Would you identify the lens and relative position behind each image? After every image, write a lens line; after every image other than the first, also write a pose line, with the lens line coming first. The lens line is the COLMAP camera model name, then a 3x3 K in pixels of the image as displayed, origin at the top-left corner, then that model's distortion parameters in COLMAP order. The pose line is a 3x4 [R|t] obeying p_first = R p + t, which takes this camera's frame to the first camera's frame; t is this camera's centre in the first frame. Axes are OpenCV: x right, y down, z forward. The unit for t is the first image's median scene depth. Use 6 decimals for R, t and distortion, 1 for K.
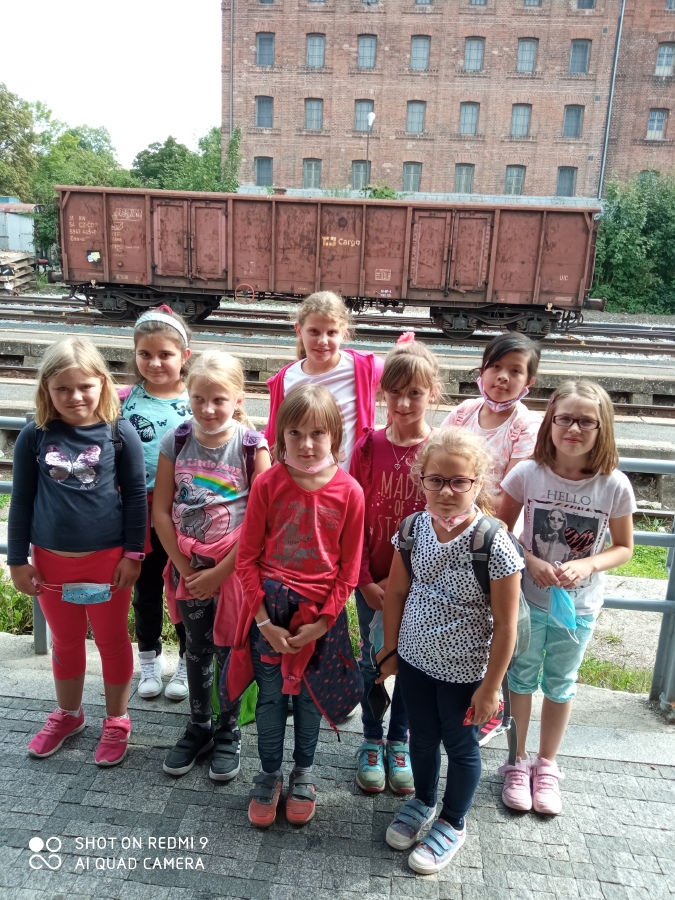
lens RADIAL K [[779.3, 0, 330.4], [0, 779.3, 442.9], [0, 0, 1]] dist [0.031468, -0.040010]
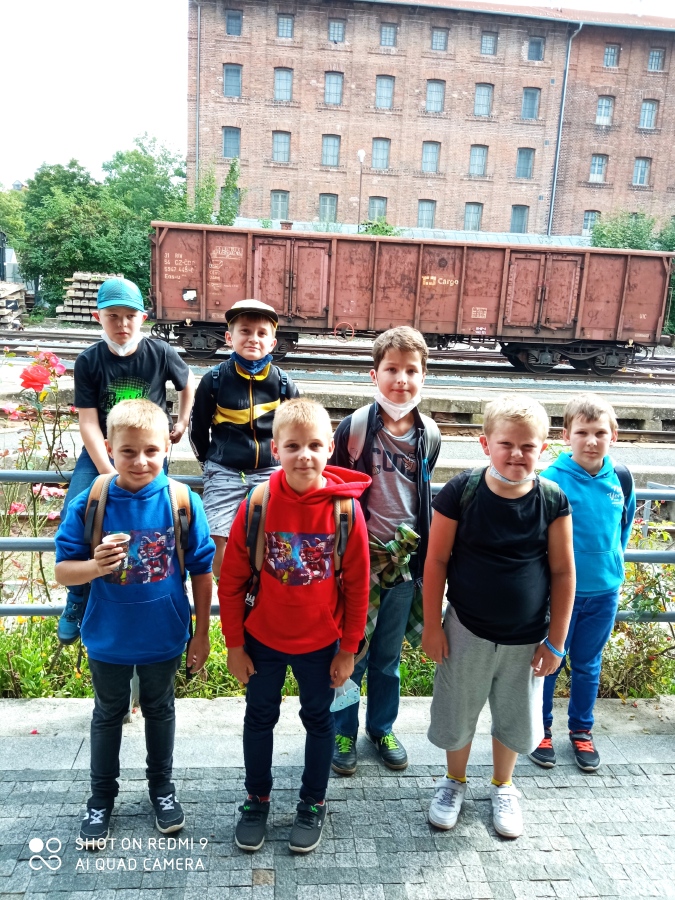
lens RADIAL K [[779.3, 0, 285.7], [0, 779.3, 448.2], [0, 0, 1]] dist [0.031468, -0.040010]
pose [[0.981052, -0.035180, 0.190526, -0.377542], [0.038575, 0.999156, -0.014139, -0.029934], [-0.189867, 0.021220, 0.981580, 0.030578]]
